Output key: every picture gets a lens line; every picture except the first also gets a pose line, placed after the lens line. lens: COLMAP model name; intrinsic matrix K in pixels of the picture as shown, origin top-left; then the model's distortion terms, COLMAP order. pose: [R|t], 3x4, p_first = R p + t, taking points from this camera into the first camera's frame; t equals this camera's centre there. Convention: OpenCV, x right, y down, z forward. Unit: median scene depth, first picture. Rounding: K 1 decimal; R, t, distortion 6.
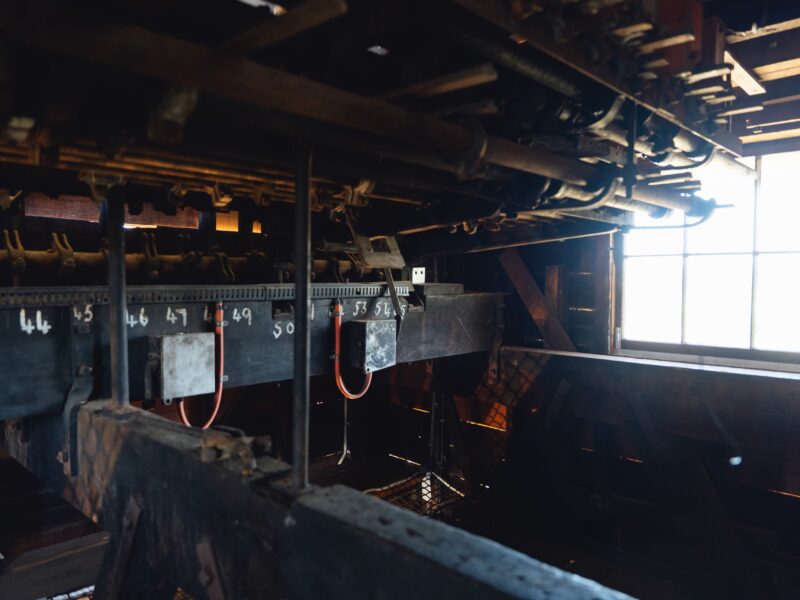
lens RADIAL K [[599.9, 0, 400.2], [0, 599.9, 303.3], [0, 0, 1]] dist [0.000256, -0.007395]
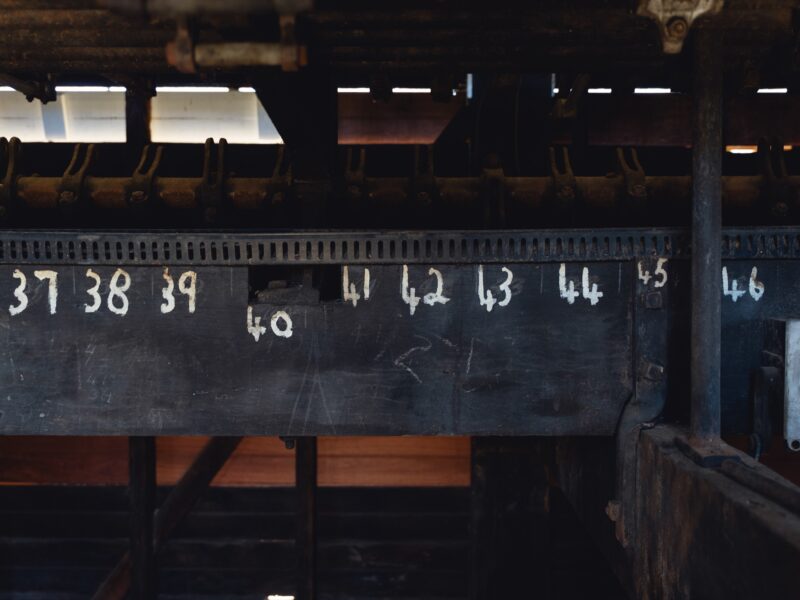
lens RADIAL K [[857.3, 0, 401.4], [0, 857.3, 300.9], [0, 0, 1]] dist [-0.006109, 0.000000]
pose [[0.684672, 0.027114, -0.728347, -0.087989], [-0.023610, 0.999608, 0.015018, 0.037231], [0.728469, 0.006914, 0.685044, 0.251938]]
